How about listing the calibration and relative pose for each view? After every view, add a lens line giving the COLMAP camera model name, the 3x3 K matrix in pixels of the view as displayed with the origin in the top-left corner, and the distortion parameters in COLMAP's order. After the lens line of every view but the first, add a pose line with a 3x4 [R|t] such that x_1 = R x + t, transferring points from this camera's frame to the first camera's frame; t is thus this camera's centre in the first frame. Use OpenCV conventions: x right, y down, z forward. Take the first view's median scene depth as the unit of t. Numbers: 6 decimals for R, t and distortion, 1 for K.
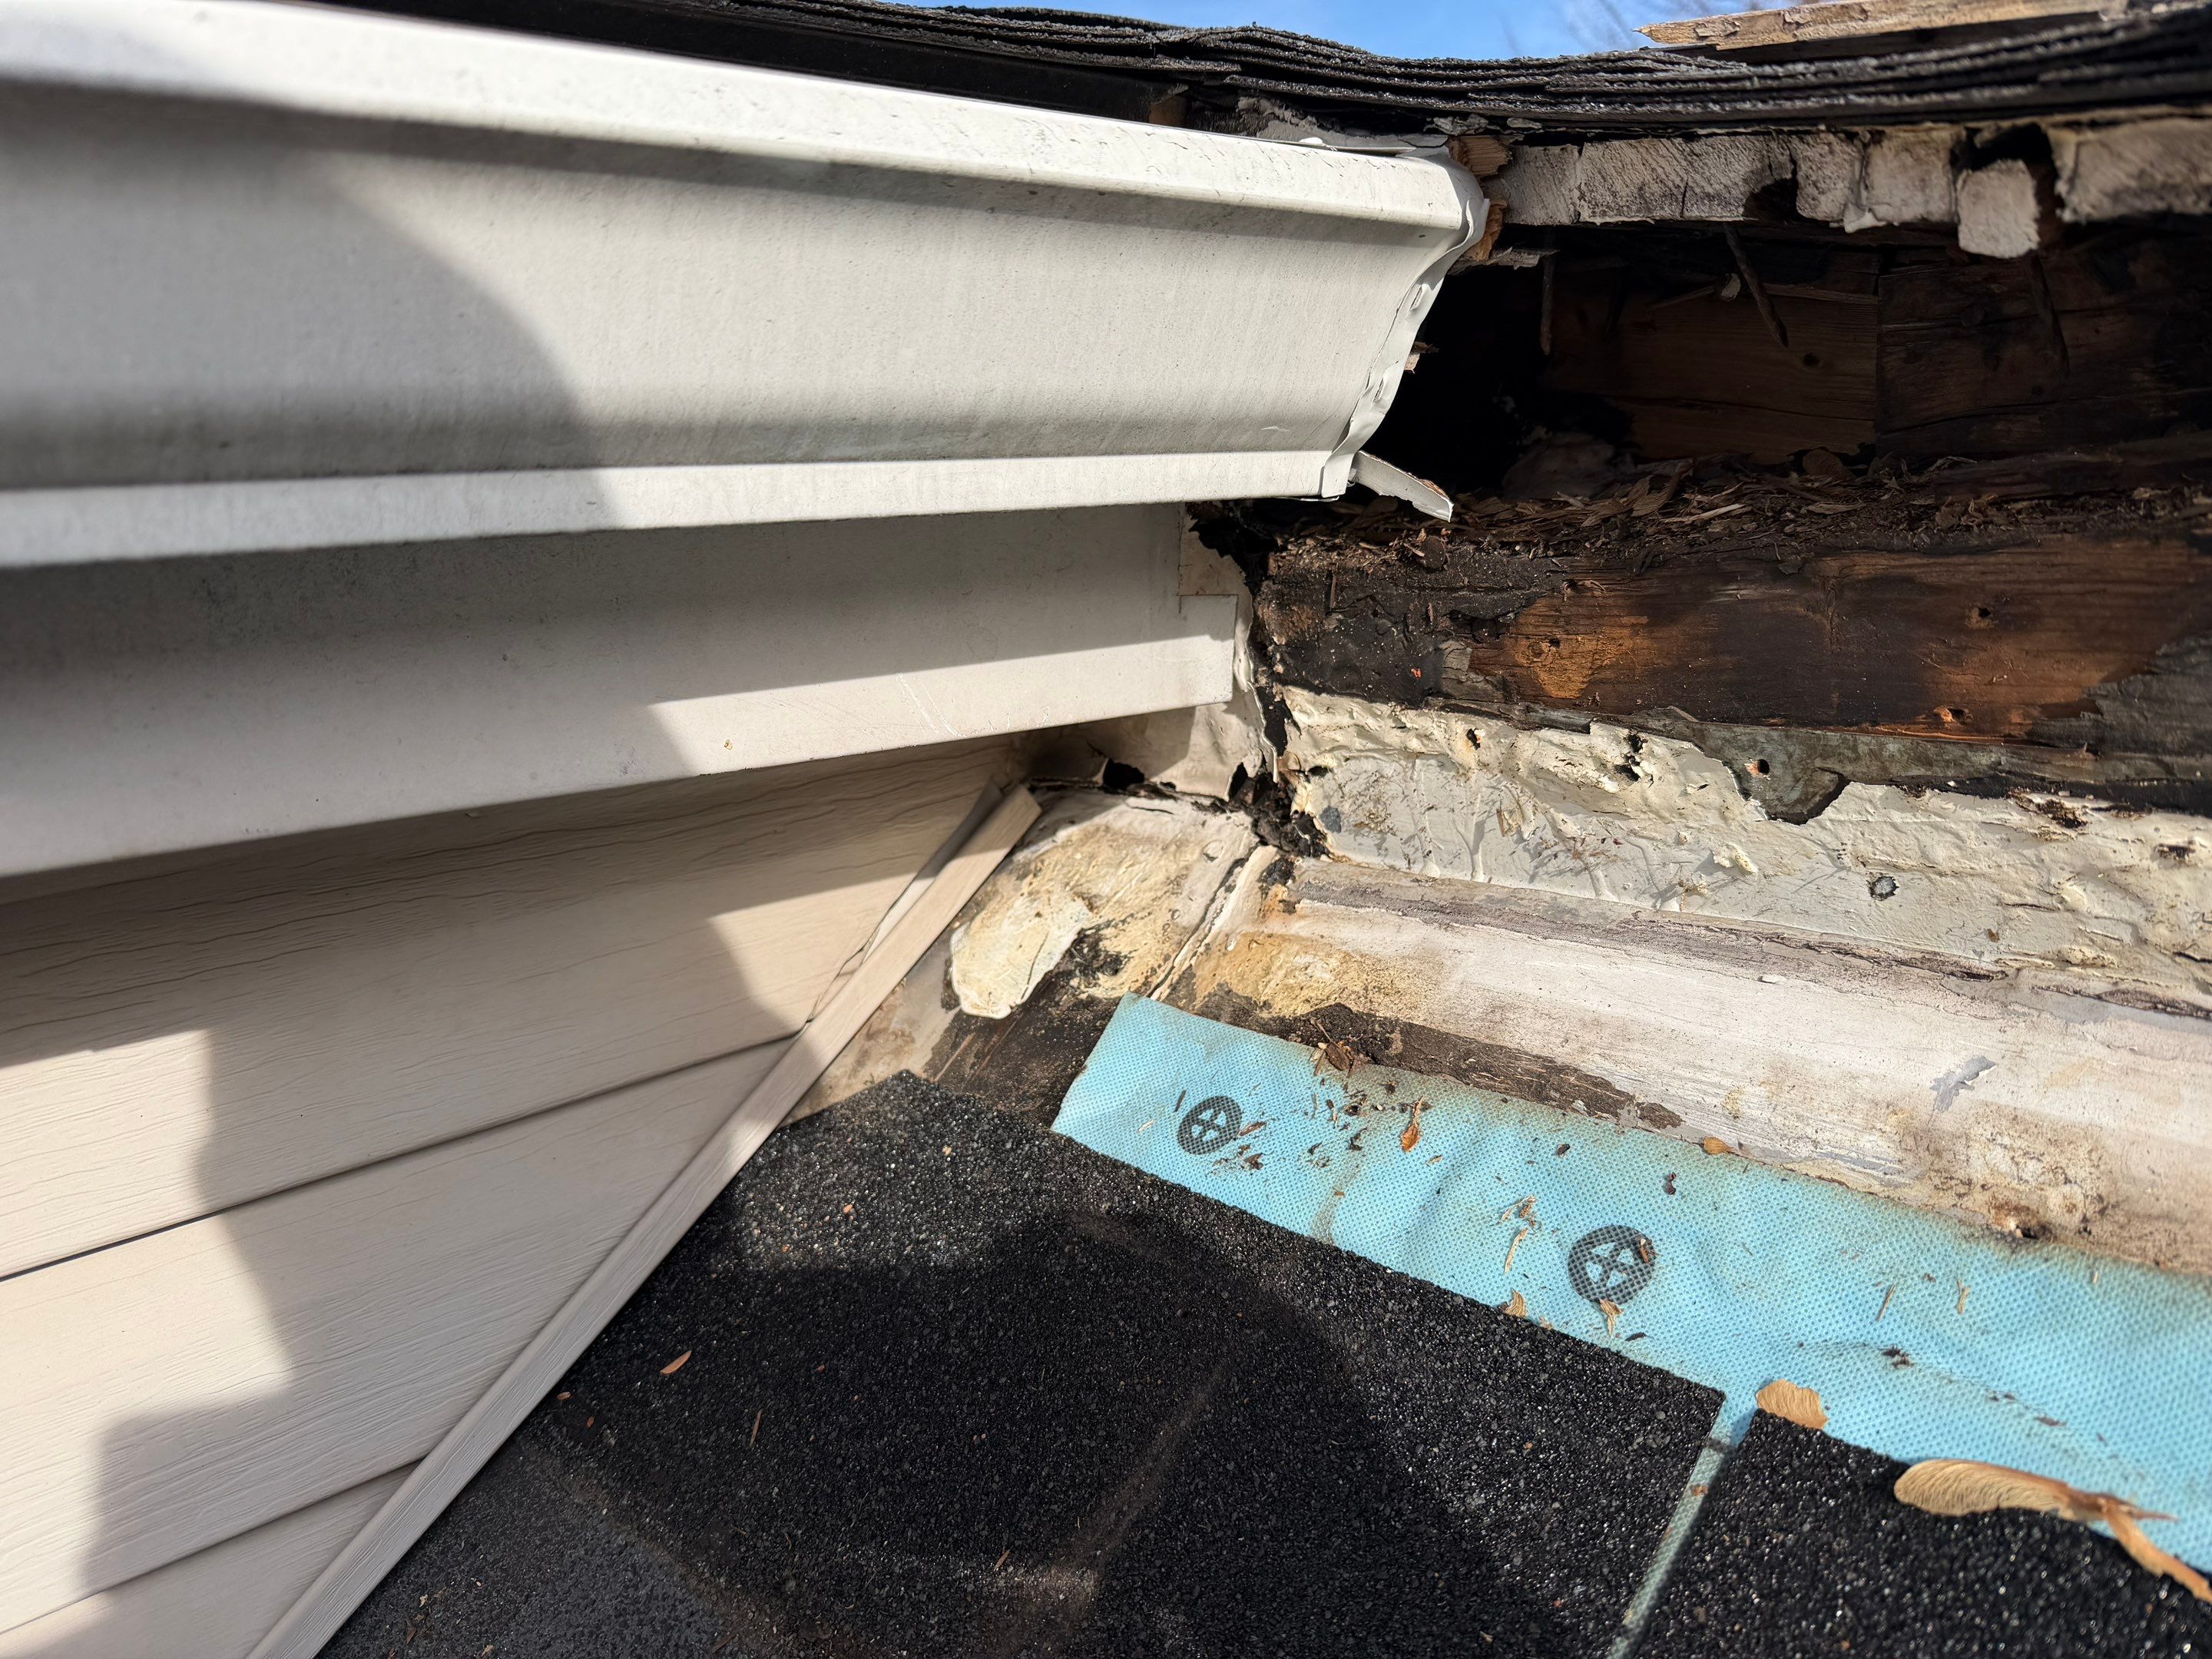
lens RADIAL K [[1518.2, 0, 1110.5], [0, 1518.2, 865.2], [0, 0, 1]] dist [0.135380, -0.291858]
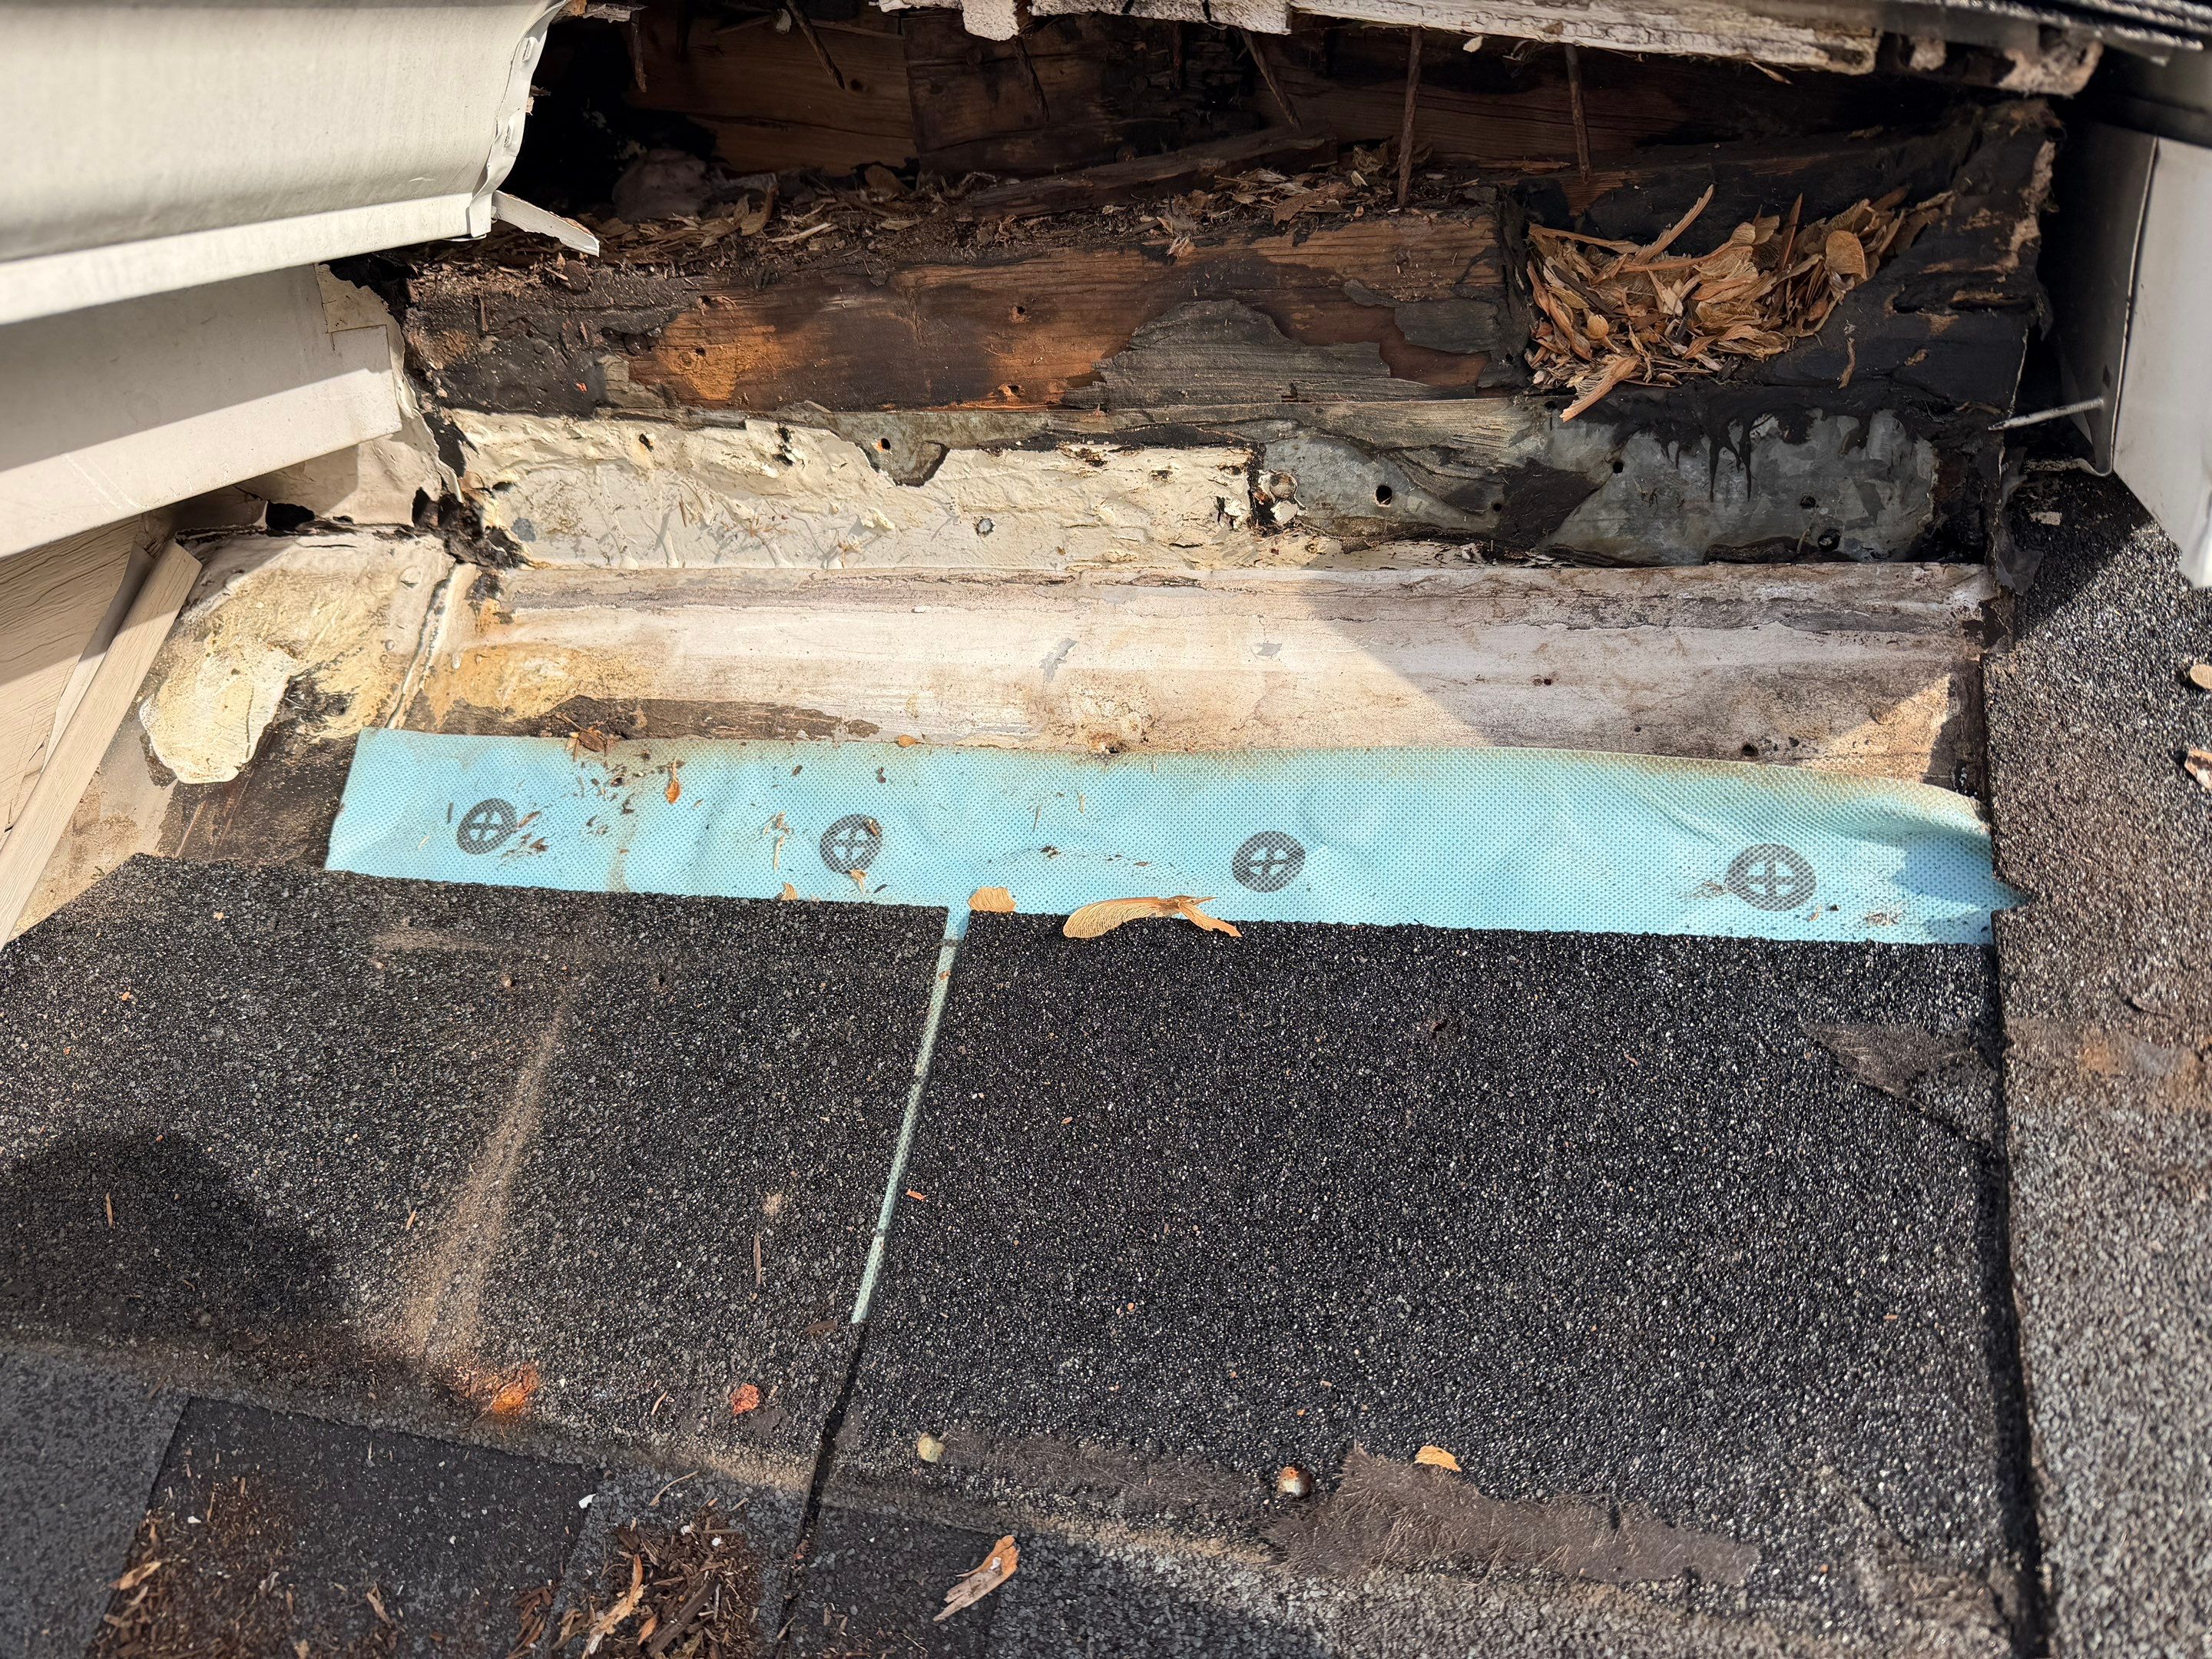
lens RADIAL K [[1521.0, 0, 1106.0], [0, 1521.0, 829.5], [0, 0, 1]] dist [-0.084164, -0.001873]
pose [[0.836887, -0.238686, 0.492595, -0.097200], [0.136608, 0.962519, 0.234297, -0.021506], [-0.530056, -0.128788, 0.838126, -0.154503]]
